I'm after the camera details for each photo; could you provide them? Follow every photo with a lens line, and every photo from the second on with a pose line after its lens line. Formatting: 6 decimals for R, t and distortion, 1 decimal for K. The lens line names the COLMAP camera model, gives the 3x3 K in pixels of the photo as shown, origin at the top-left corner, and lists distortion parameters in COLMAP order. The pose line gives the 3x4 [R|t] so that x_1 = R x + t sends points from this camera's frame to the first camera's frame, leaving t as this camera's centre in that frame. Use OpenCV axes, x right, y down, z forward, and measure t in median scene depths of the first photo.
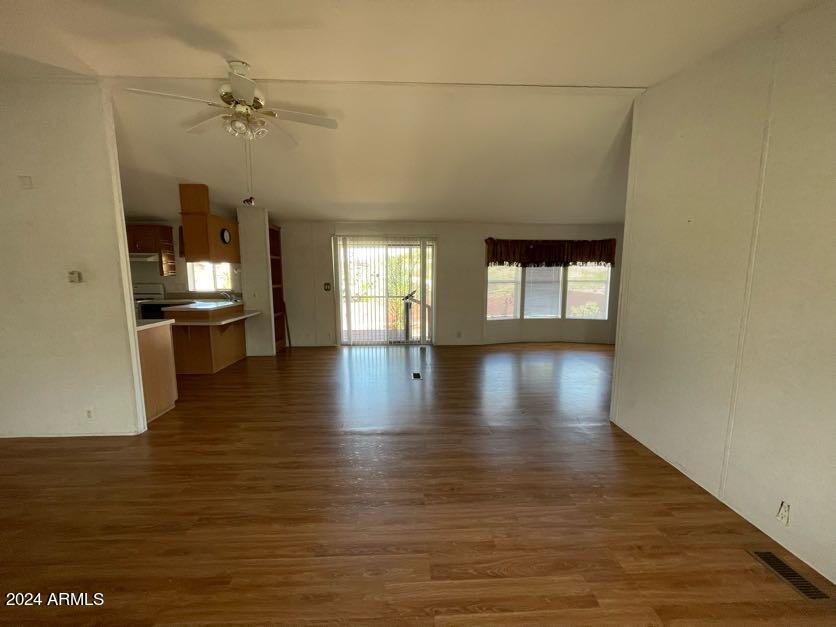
lens RADIAL K [[337.2, 0, 417.3], [0, 337.2, 316.0], [0, 0, 1]] dist [0.003281, 0.000061]
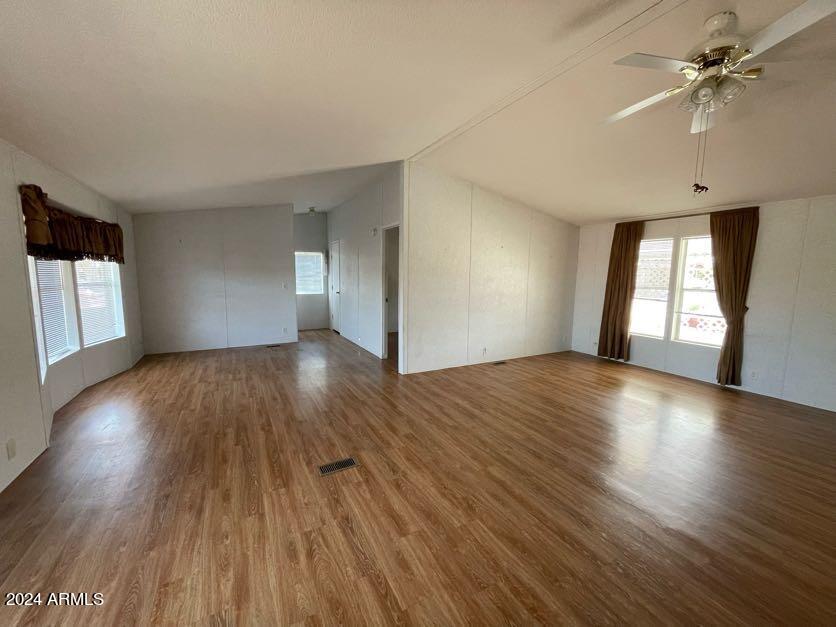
lens RADIAL K [[337.2, 0, 415.7], [0, 337.2, 311.6], [0, 0, 1]] dist [0.003281, 0.000061]
pose [[-0.433023, -0.114158, 0.894125, -1.063187], [0.103769, 0.979039, 0.175255, -0.308814], [-0.895390, 0.168672, -0.412101, 2.161043]]
